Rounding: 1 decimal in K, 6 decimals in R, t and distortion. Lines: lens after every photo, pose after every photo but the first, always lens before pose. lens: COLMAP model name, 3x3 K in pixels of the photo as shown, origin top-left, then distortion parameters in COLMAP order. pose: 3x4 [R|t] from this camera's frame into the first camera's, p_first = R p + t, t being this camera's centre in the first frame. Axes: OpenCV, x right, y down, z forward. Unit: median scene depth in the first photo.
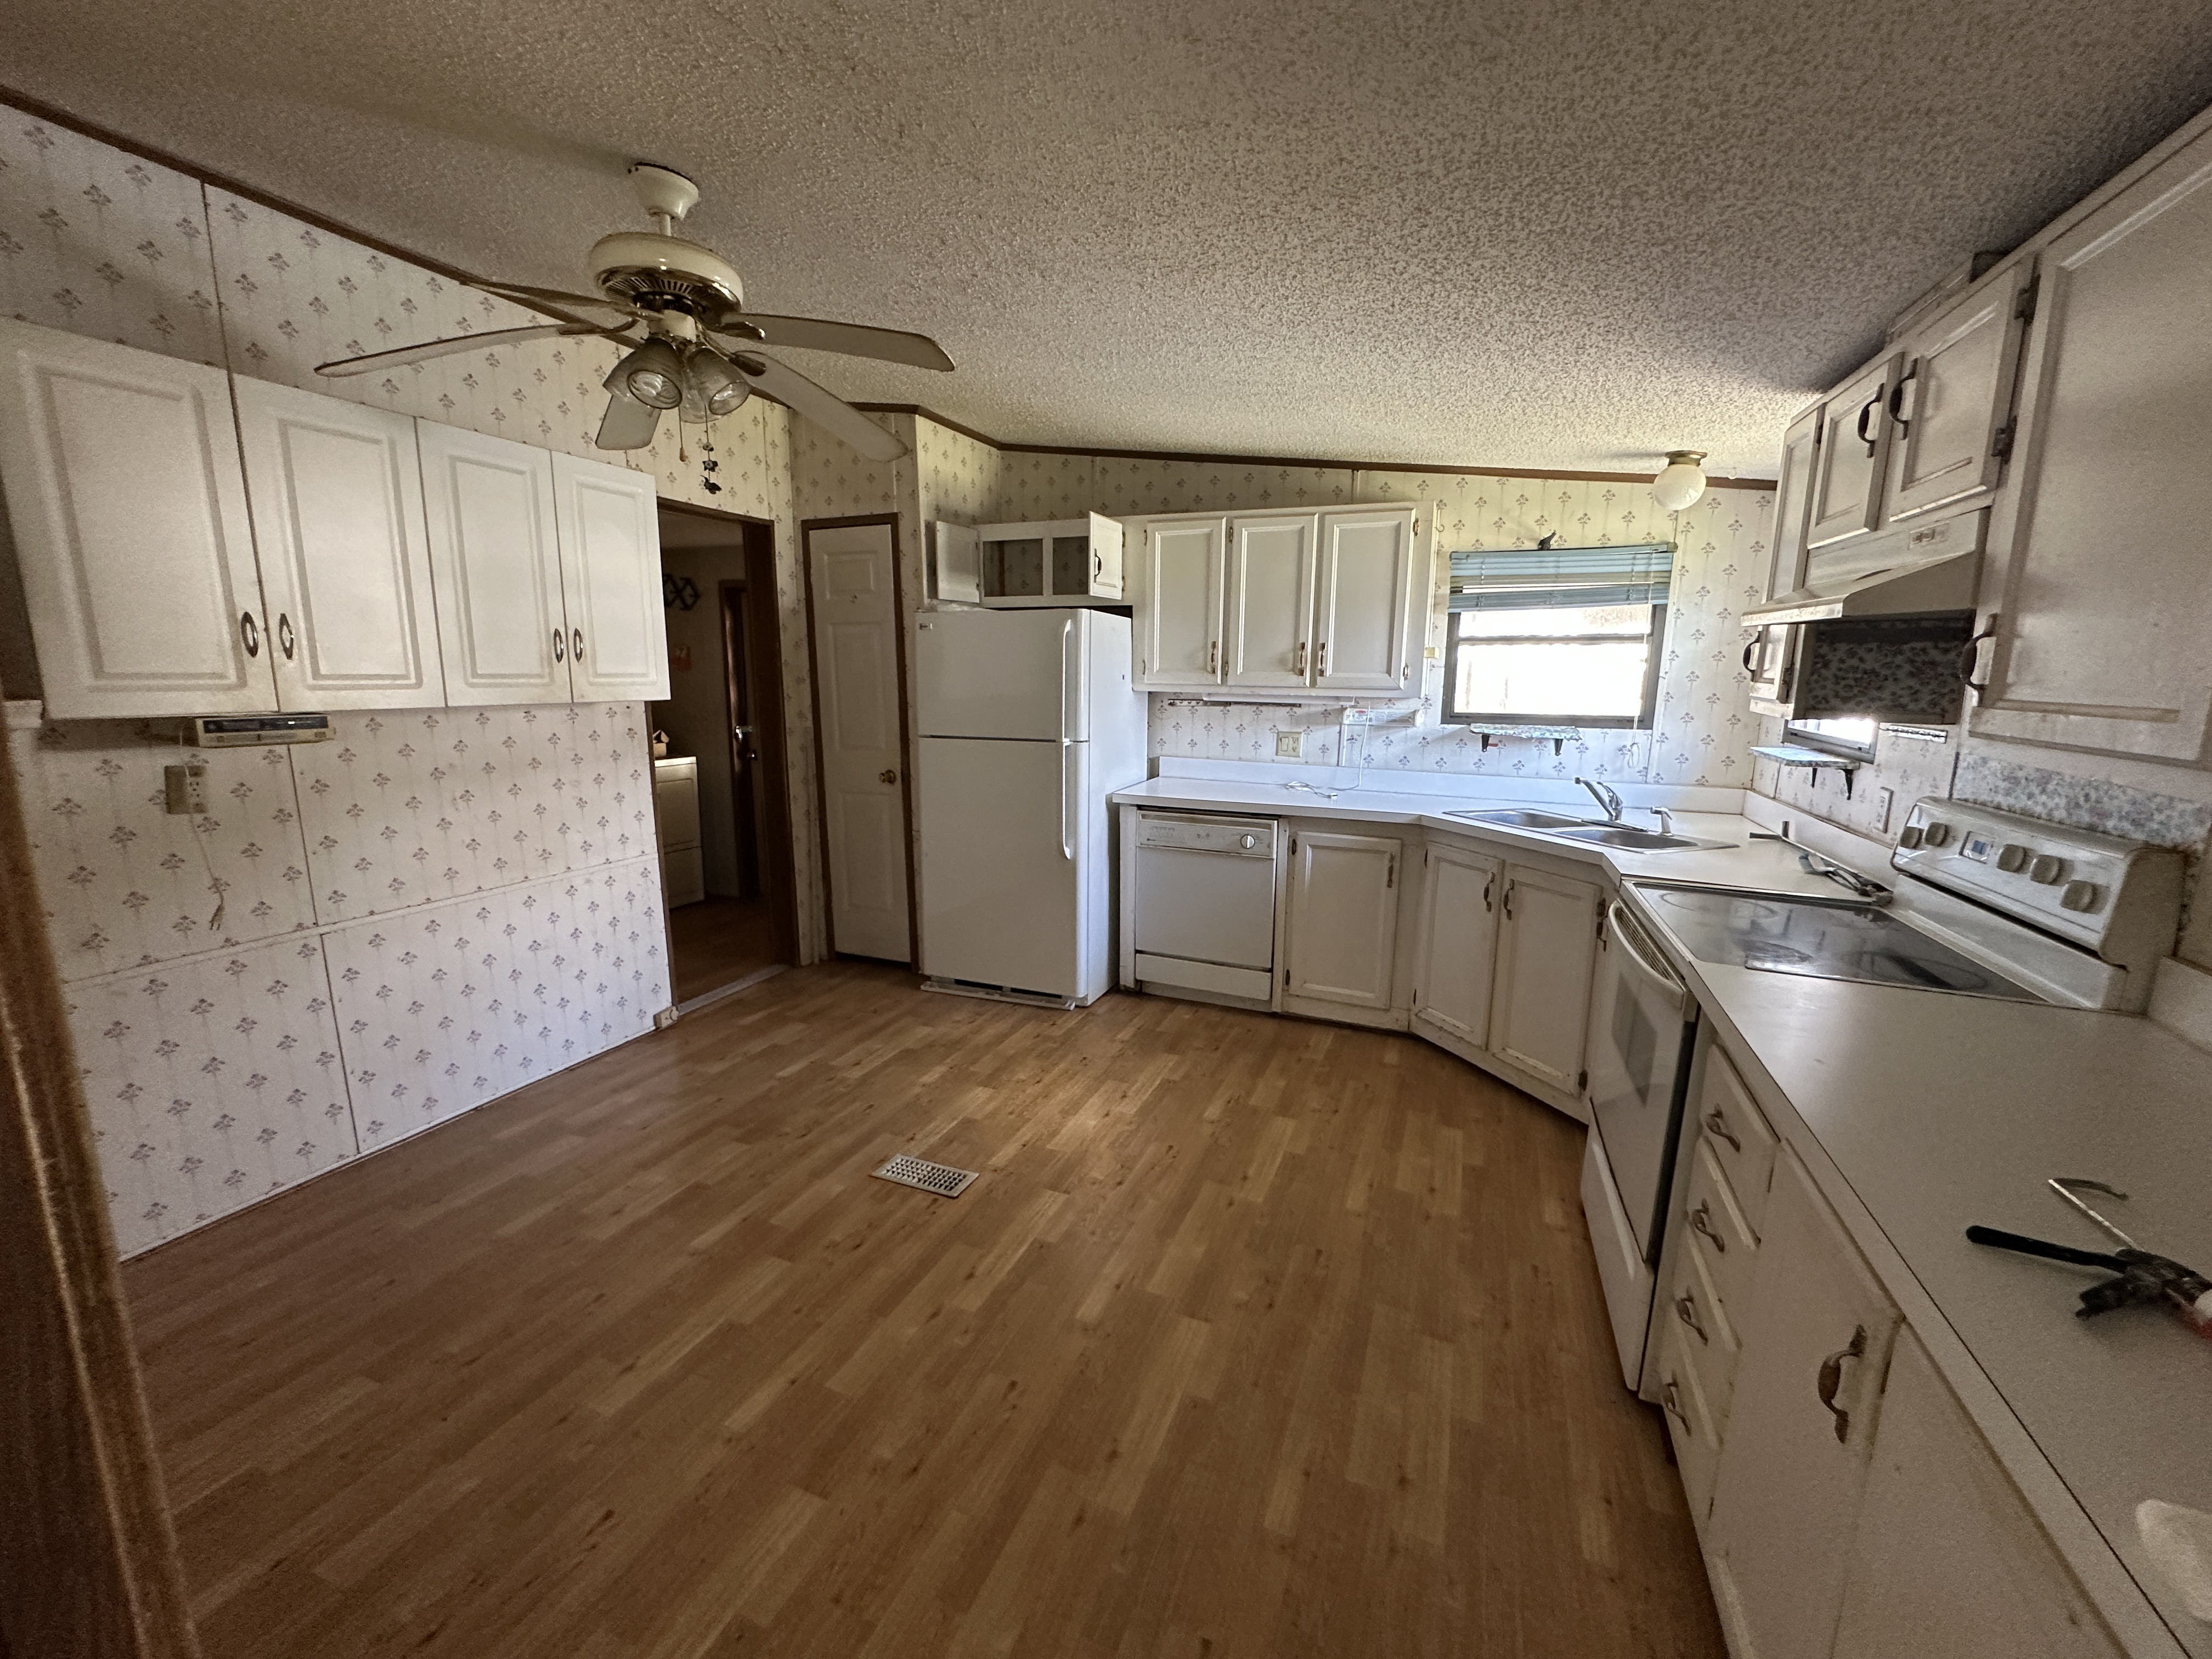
lens RADIAL K [[881.5, 0, 1114.1], [0, 881.5, 828.6], [0, 0, 1]] dist [-0.007095, 0.000669]
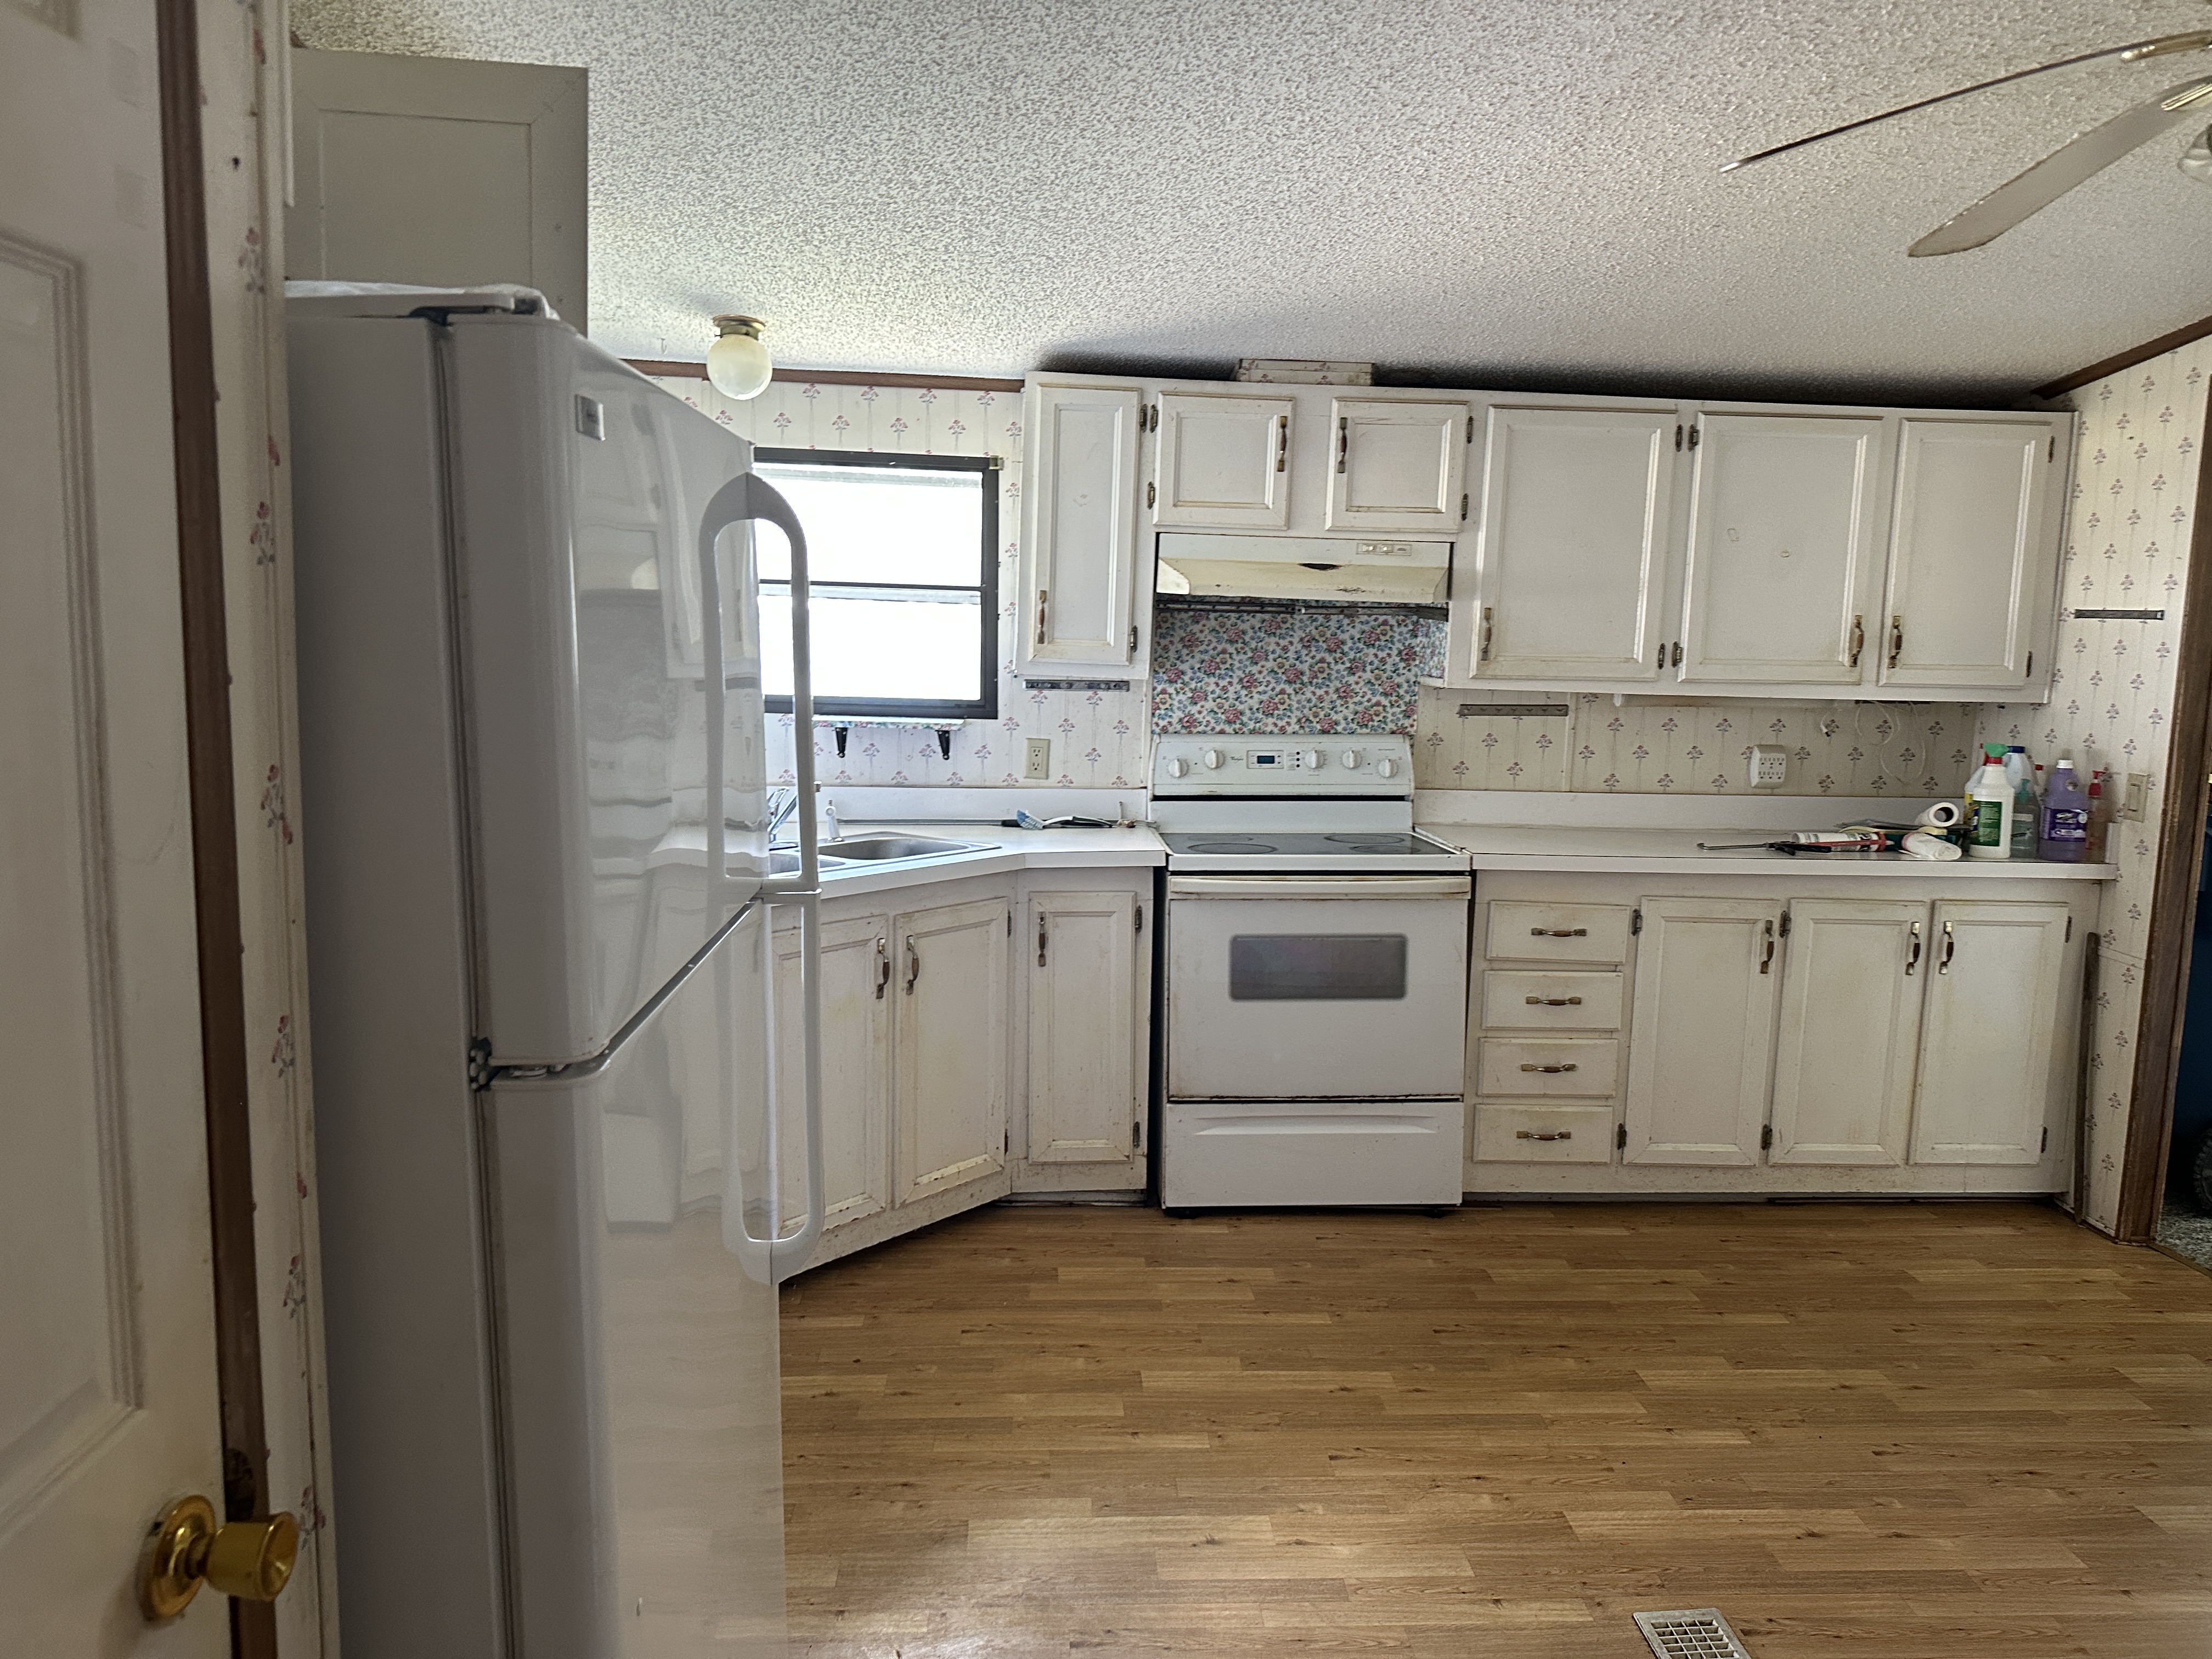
lens RADIAL K [[1555.3, 0, 1114.7], [0, 1555.3, 830.3], [0, 0, 1]] dist [0.044884, -0.033610]
pose [[-0.426453, -0.146029, 0.892644, -0.944602], [0.122452, 0.968476, 0.216934, -0.365432], [-0.896183, 0.201818, -0.395127, 1.846567]]
